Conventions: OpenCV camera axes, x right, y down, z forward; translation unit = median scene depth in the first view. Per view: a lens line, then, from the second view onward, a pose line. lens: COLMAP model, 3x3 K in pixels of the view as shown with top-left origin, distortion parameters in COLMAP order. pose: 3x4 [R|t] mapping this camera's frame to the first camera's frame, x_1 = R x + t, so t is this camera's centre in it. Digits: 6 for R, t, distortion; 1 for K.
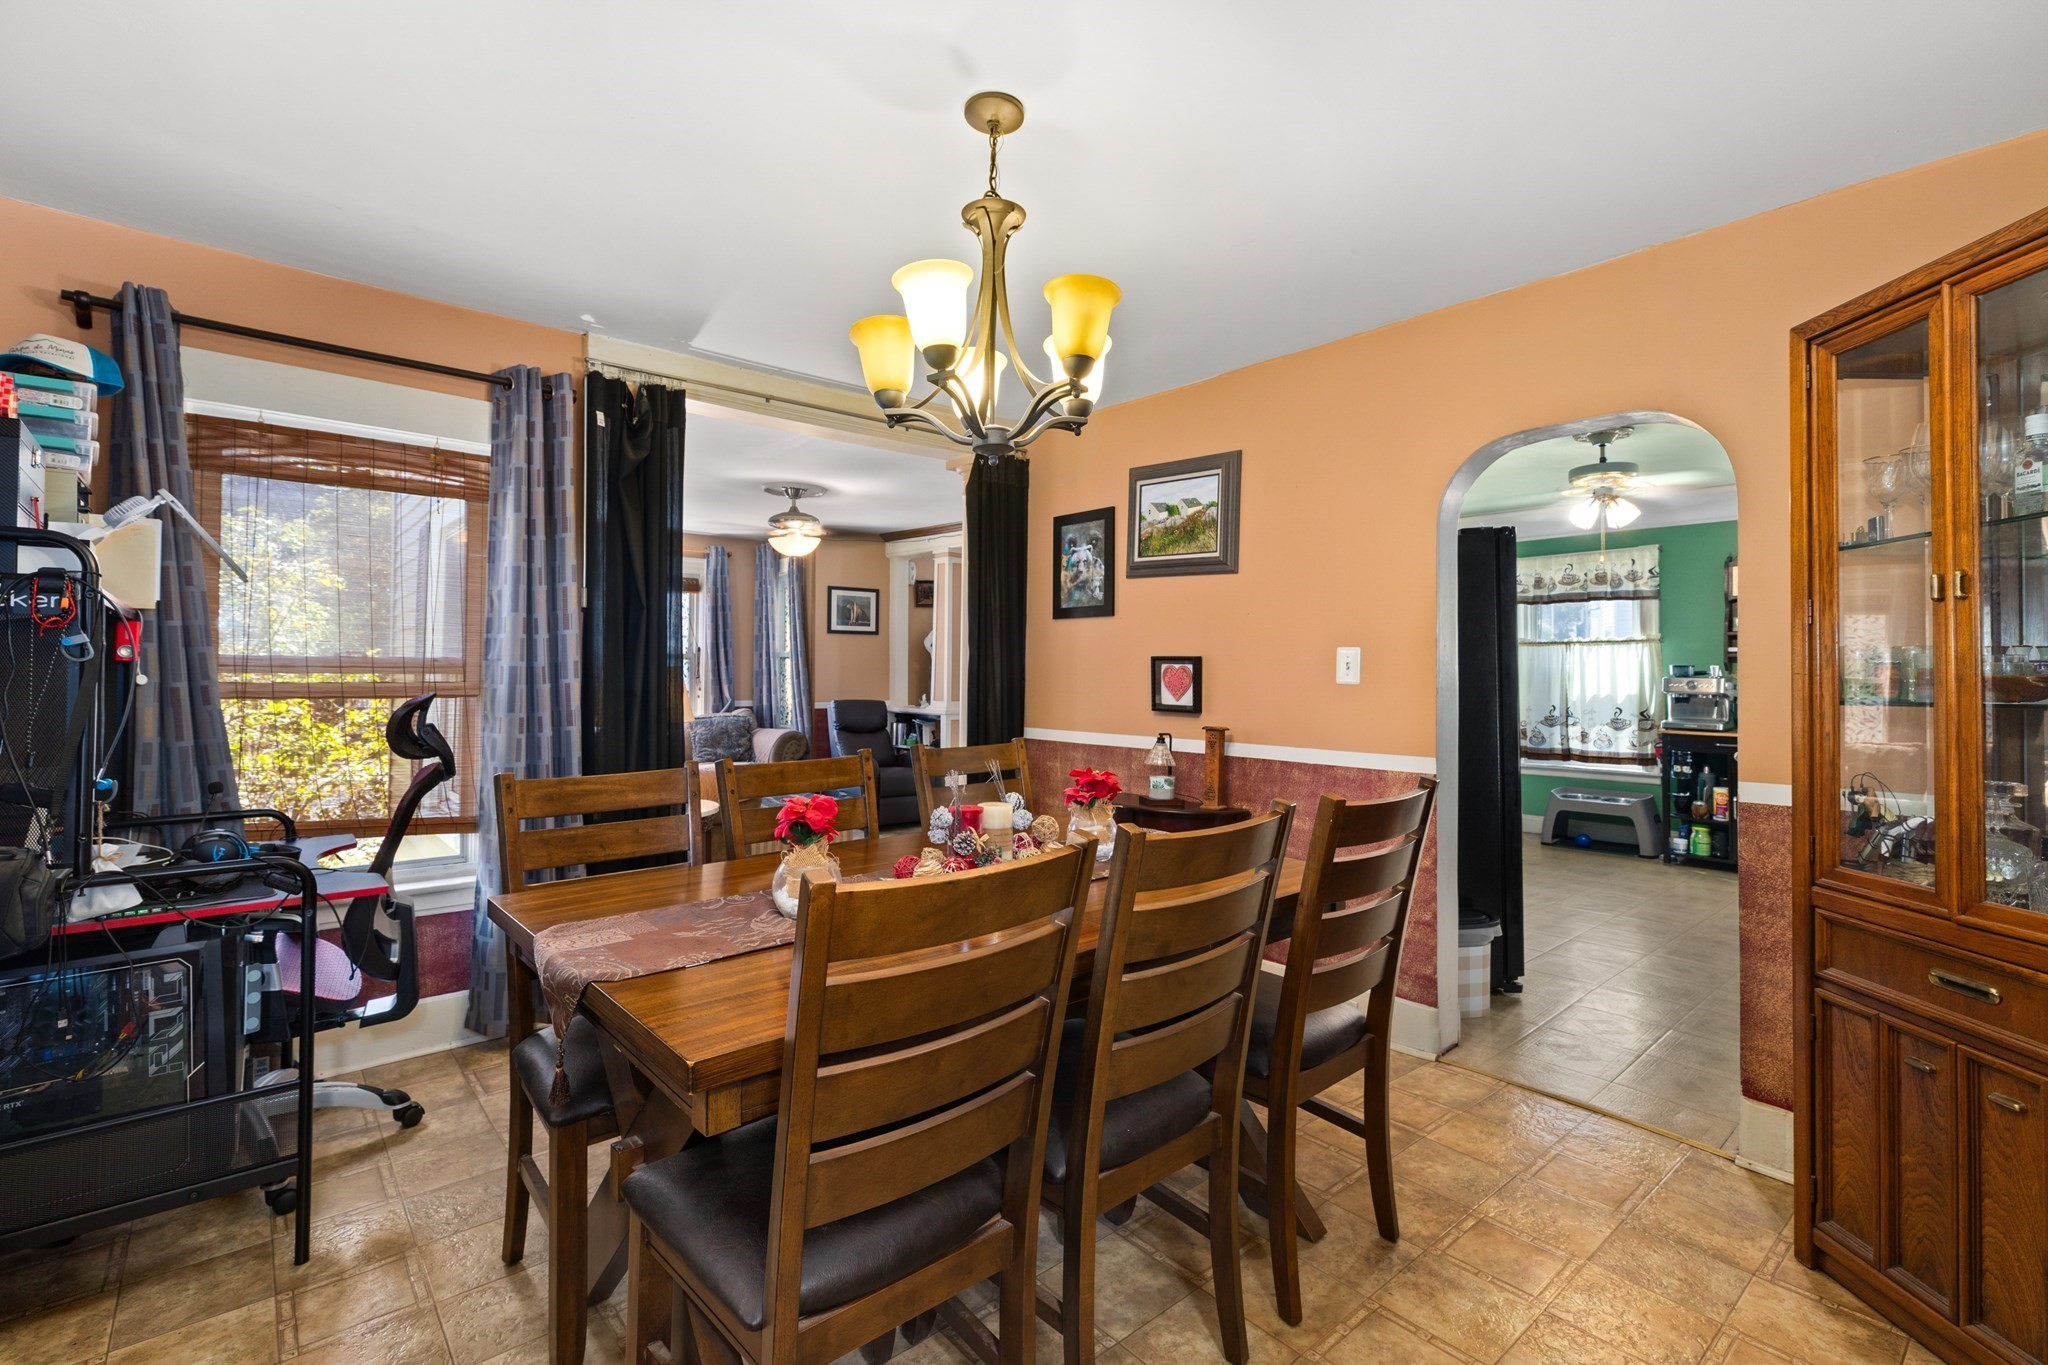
lens RADIAL K [[934.7, 0, 1027.2], [0, 934.7, 667.4], [0, 0, 1]] dist [0.000735, 0.000003]
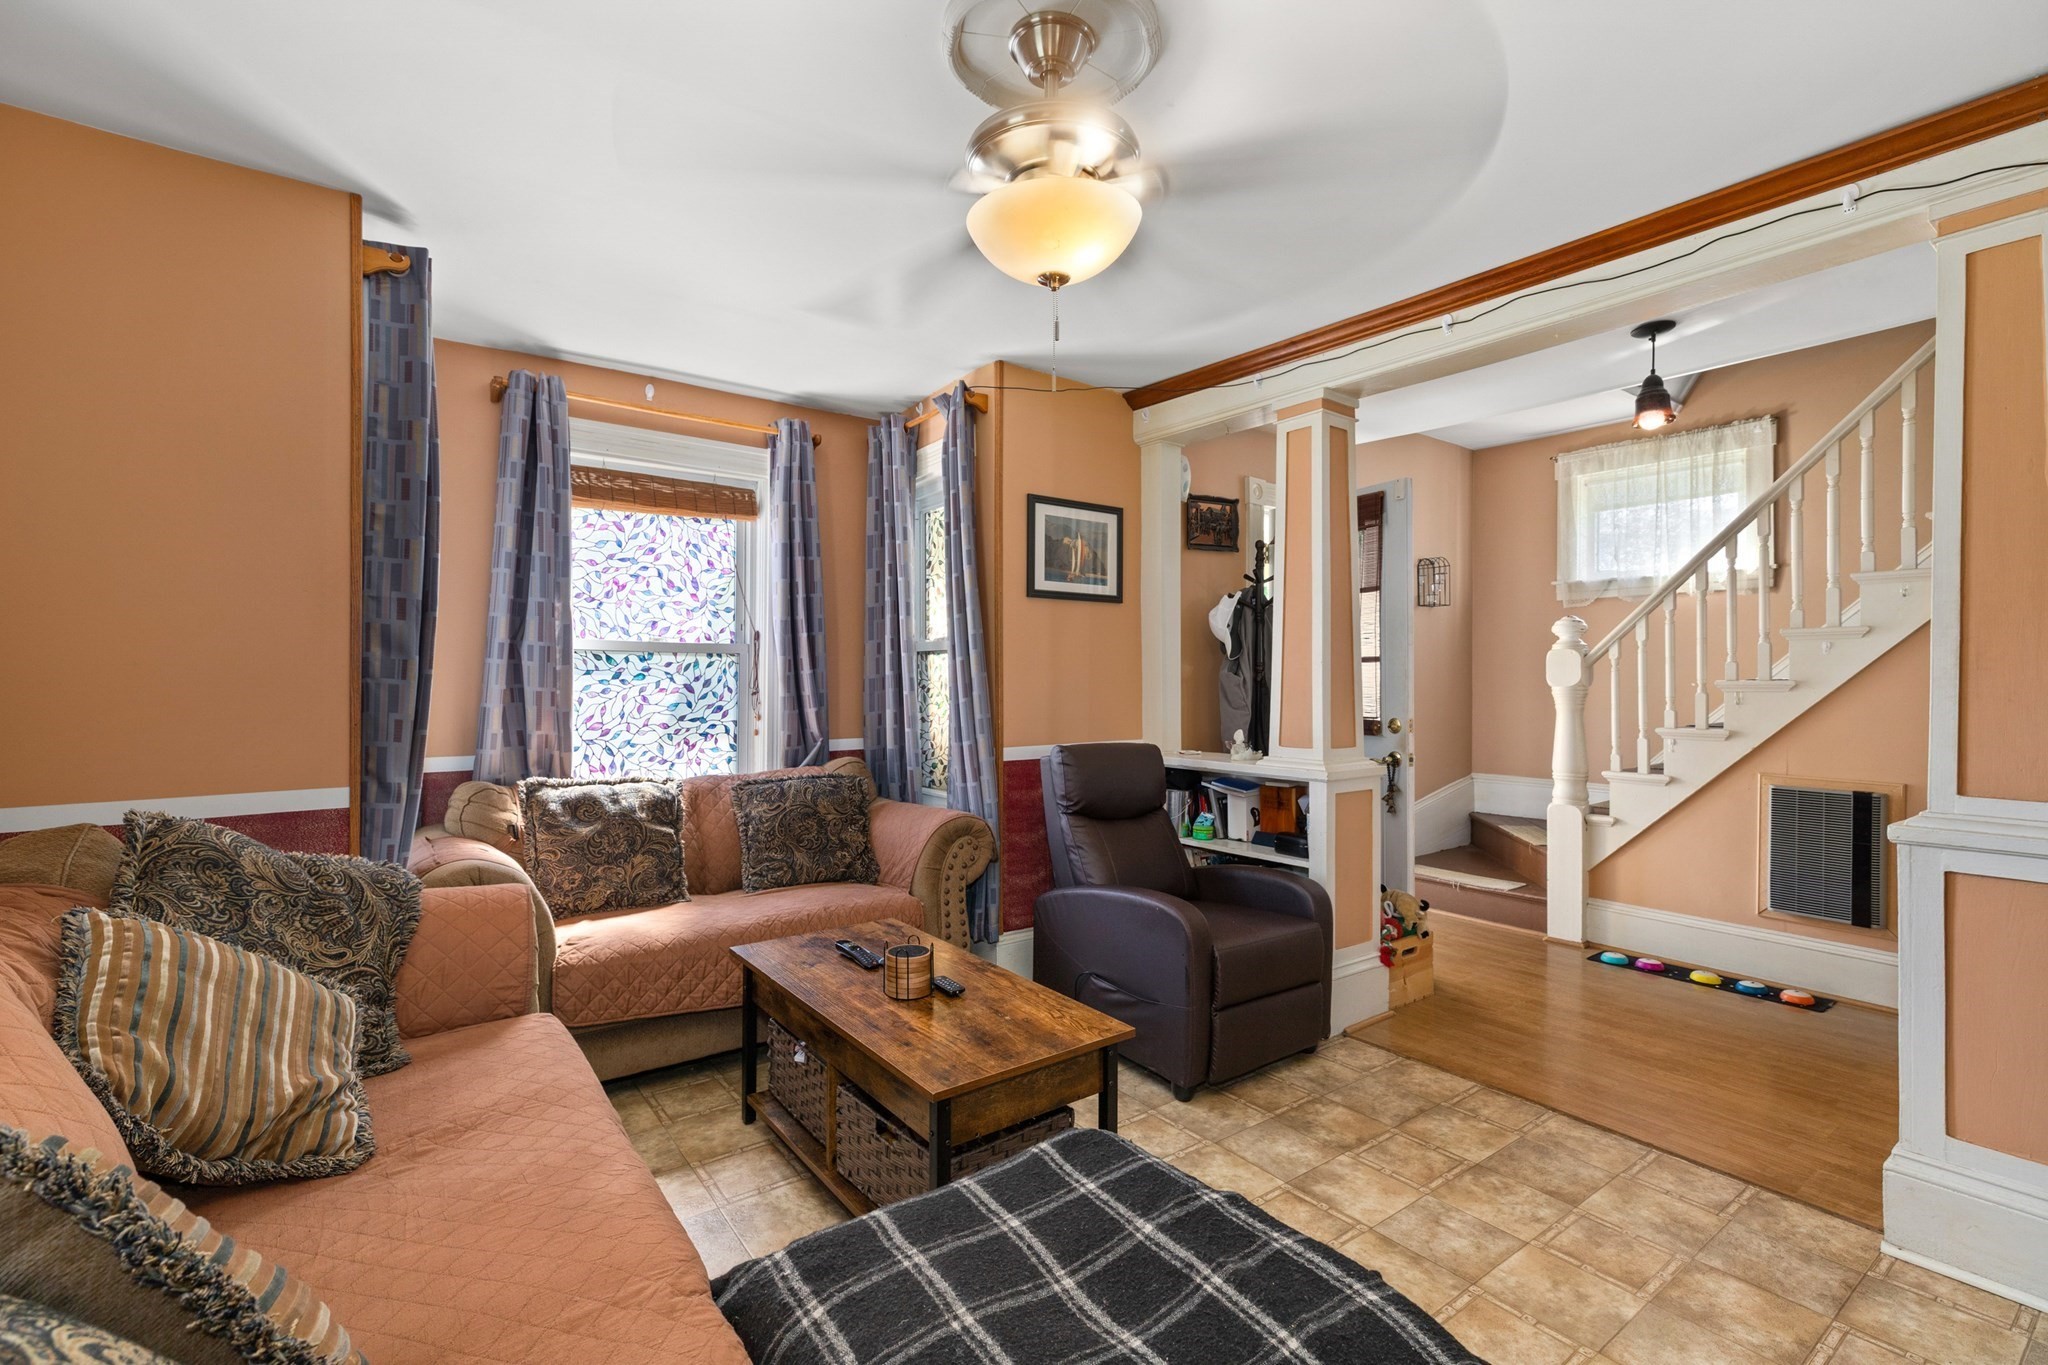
lens RADIAL K [[934.7, 0, 1022.1], [0, 934.7, 687.3], [0, 0, 1]] dist [0.000735, 0.000003]
pose [[0.997100, -0.001284, -0.076090, -0.179116], [0.002297, 0.999910, 0.013221, 0.001916], [0.076066, -0.013357, 0.997013, 0.533008]]
